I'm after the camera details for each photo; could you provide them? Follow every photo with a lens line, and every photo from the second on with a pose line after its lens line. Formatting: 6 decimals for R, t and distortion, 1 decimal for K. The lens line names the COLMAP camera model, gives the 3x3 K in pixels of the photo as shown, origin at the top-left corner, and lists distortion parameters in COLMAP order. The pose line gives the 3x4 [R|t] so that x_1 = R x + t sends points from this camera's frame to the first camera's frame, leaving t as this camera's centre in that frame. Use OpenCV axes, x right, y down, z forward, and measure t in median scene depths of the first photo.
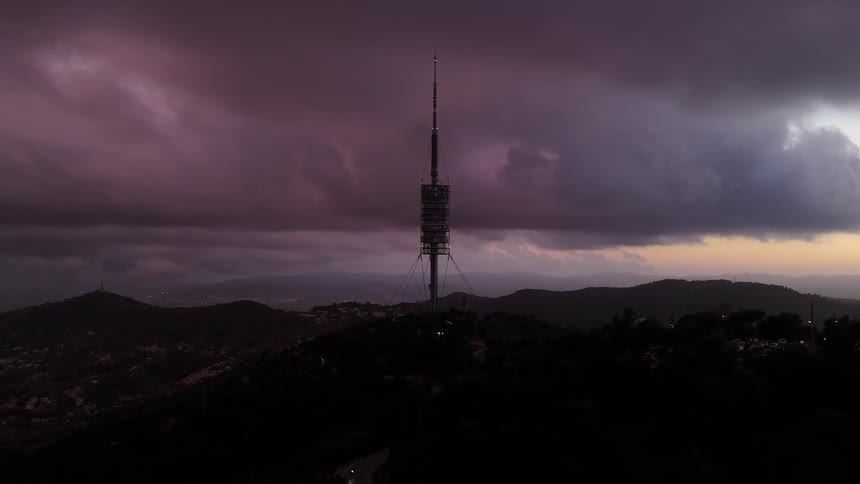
lens RADIAL K [[634.2, 0, 431.0], [0, 634.2, 236.5], [0, 0, 1]] dist [0.063407, -0.057046]
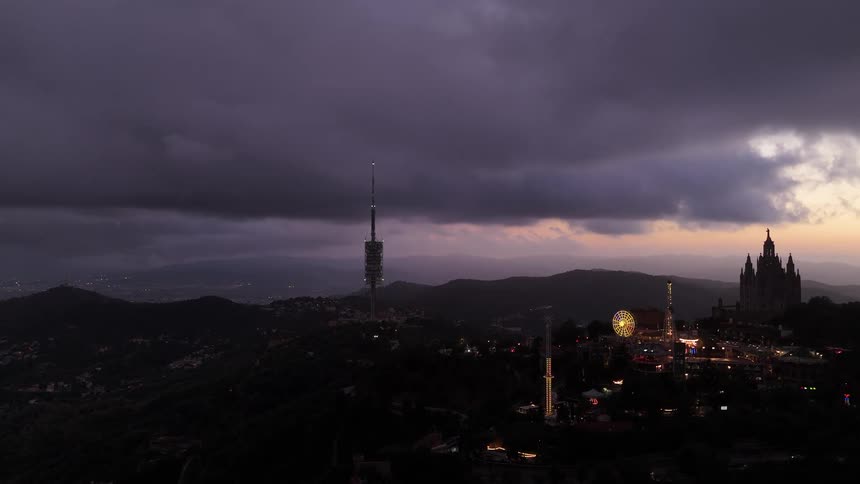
lens RADIAL K [[634.2, 0, 428.8], [0, 634.2, 244.8], [0, 0, 1]] dist [0.063407, -0.057046]
pose [[0.996312, -0.007953, 0.085434, 0.003706], [0.004286, 0.999065, 0.043019, -0.064169], [-0.085697, -0.042494, 0.995415, -0.280330]]
